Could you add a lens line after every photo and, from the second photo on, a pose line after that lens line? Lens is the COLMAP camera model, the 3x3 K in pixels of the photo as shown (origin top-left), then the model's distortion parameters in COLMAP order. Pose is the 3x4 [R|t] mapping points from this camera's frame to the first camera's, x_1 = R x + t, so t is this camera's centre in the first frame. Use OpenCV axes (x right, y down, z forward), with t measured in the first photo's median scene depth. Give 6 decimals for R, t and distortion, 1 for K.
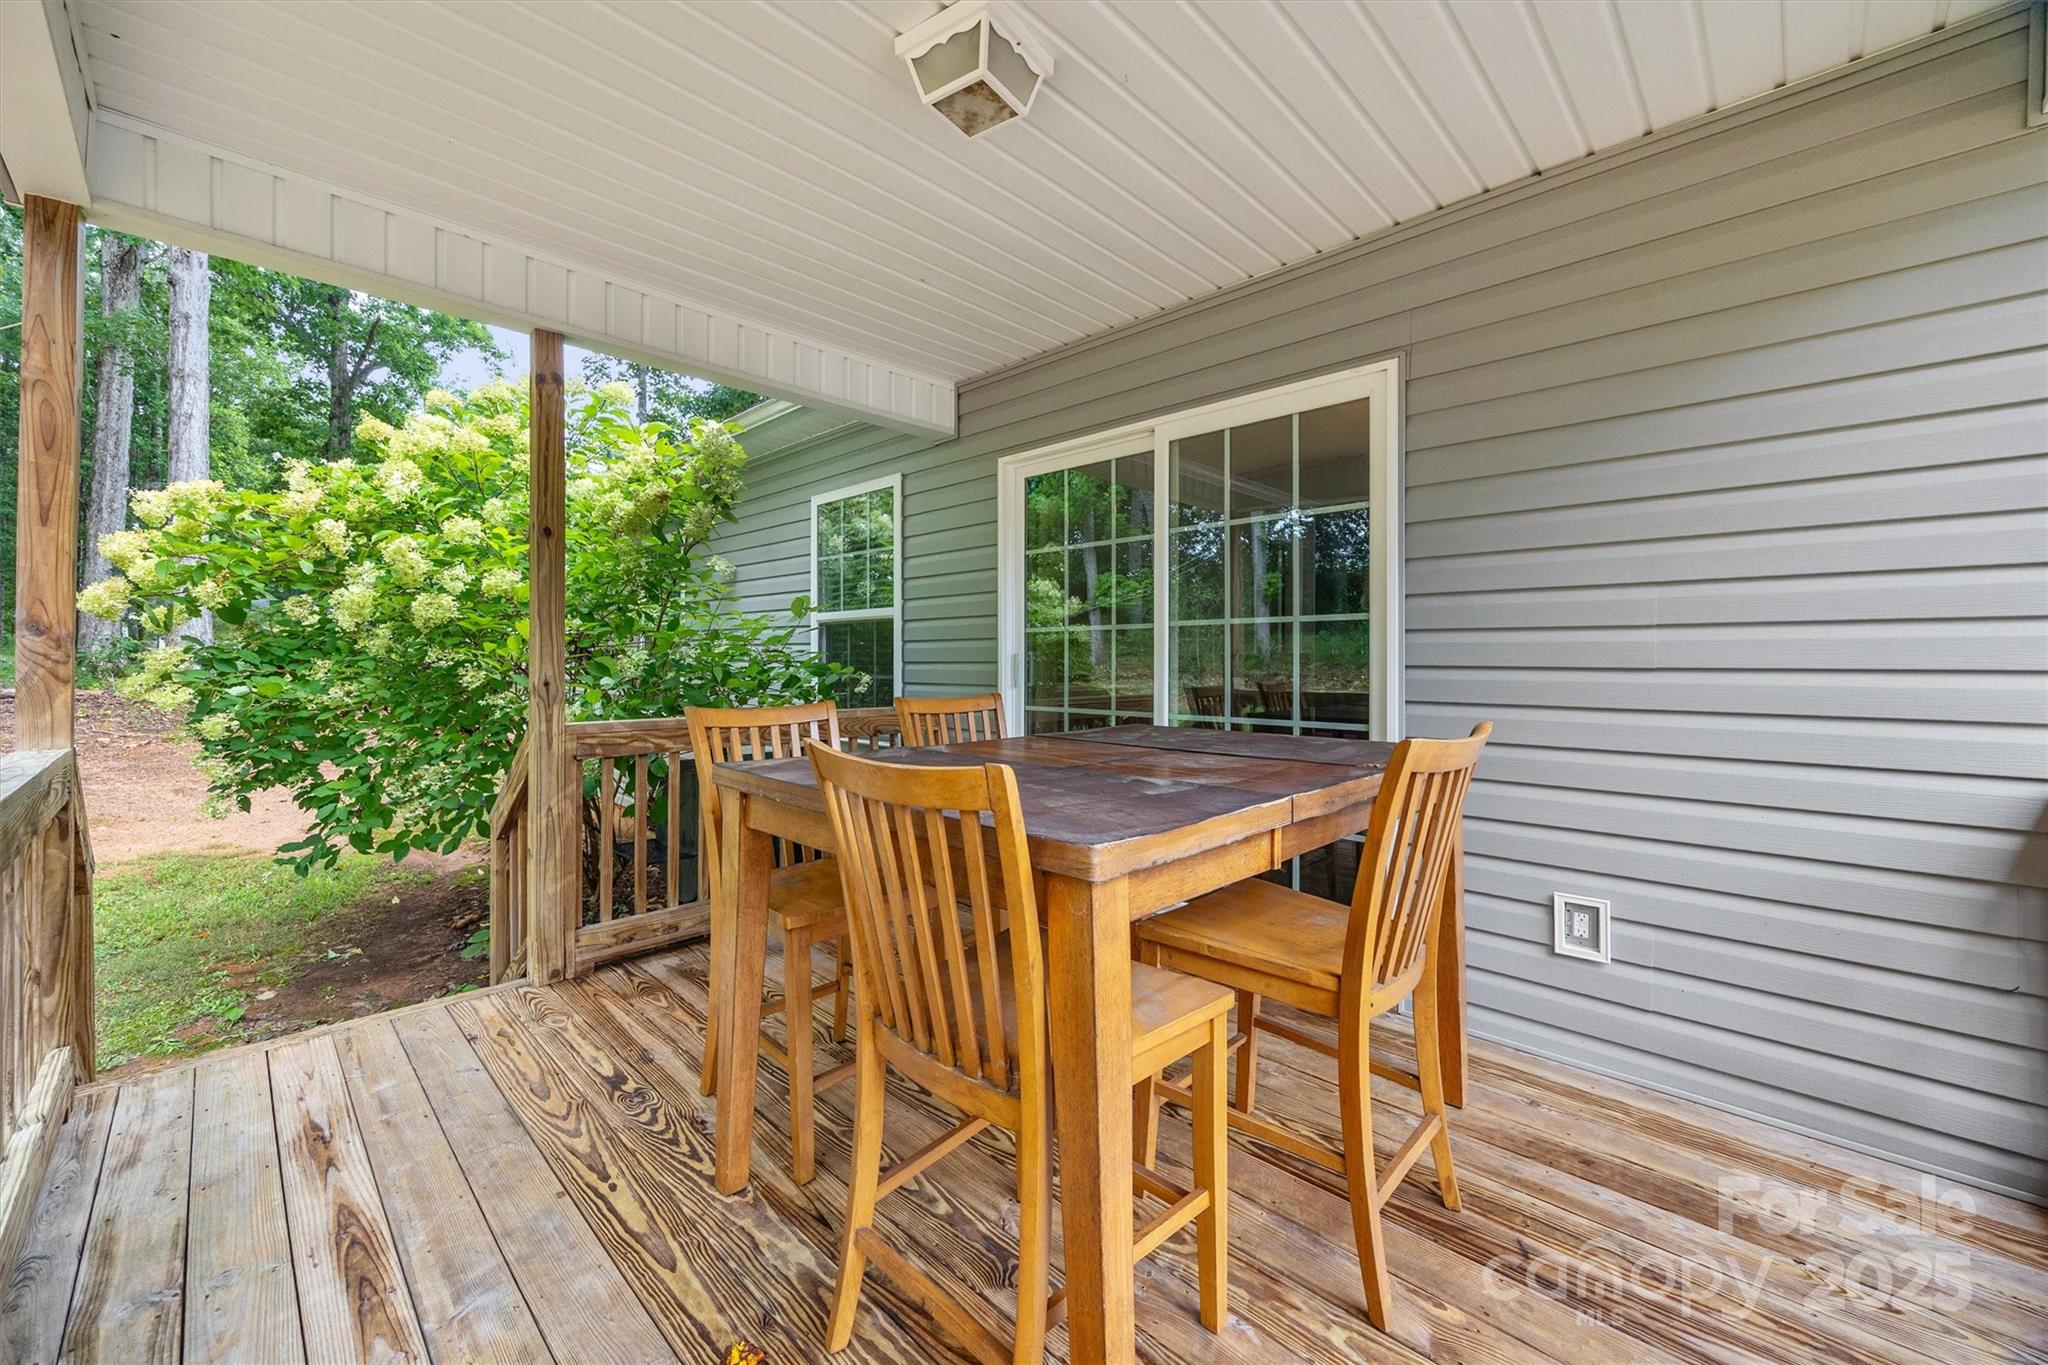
lens RADIAL K [[790.5, 0, 1011.7], [0, 790.5, 671.8], [0, 0, 1]] dist [-0.004846, 0.000031]
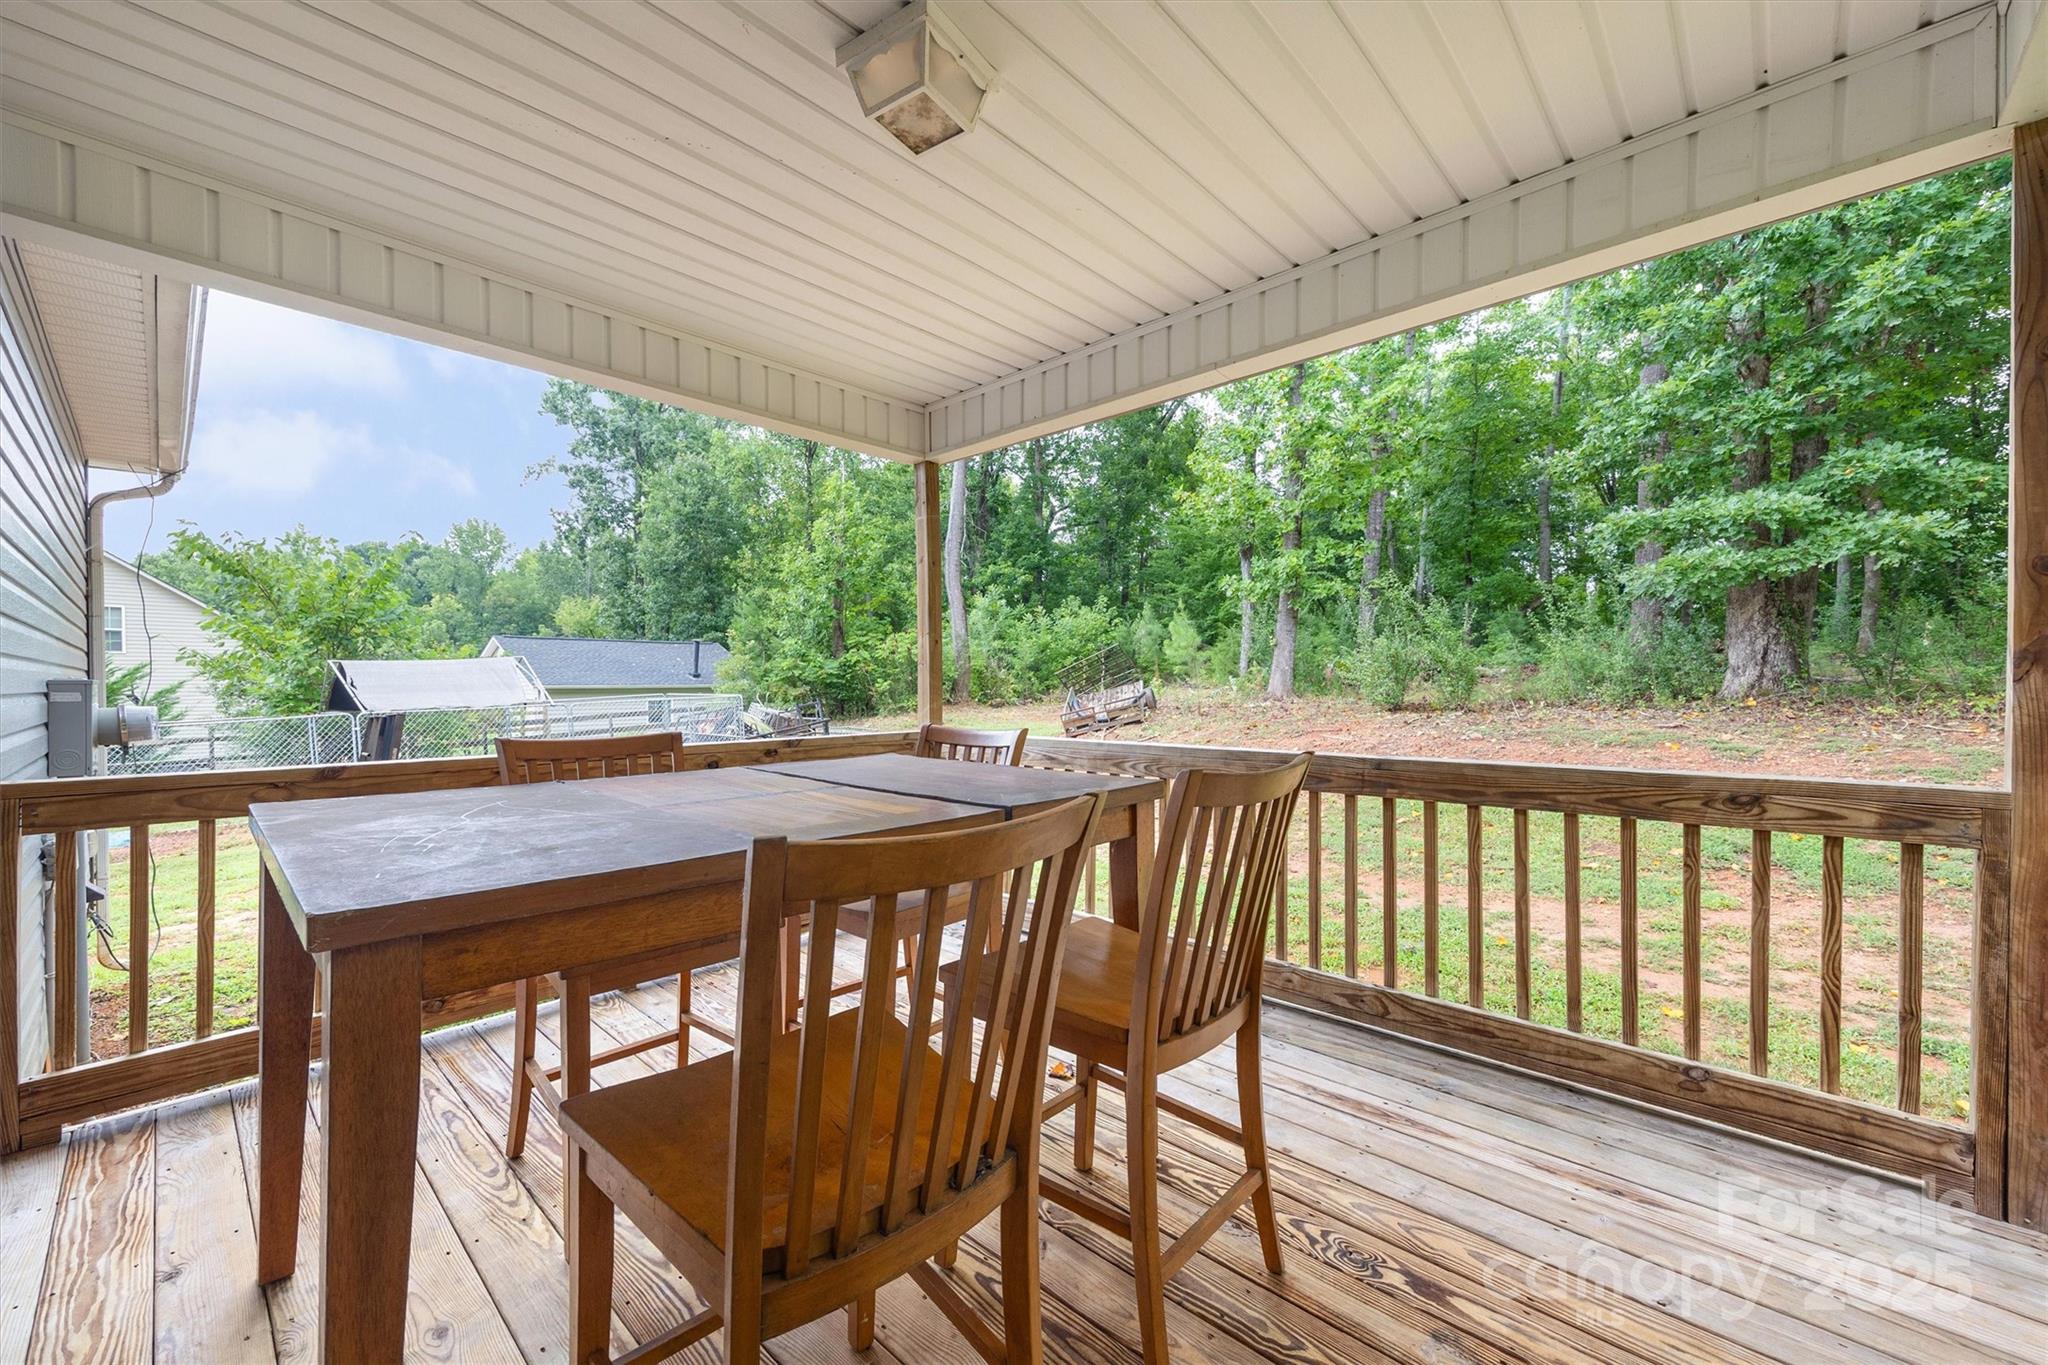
lens RADIAL K [[808.2, 0, 1002.4], [0, 808.2, 676.4], [0, 0, 1]] dist [0.007493, -0.000626]
pose [[-0.999948, 0.004422, -0.009150, -0.131050], [0.004291, 0.999890, 0.014202, -0.047508], [0.009212, 0.014162, -0.999857, 1.945965]]
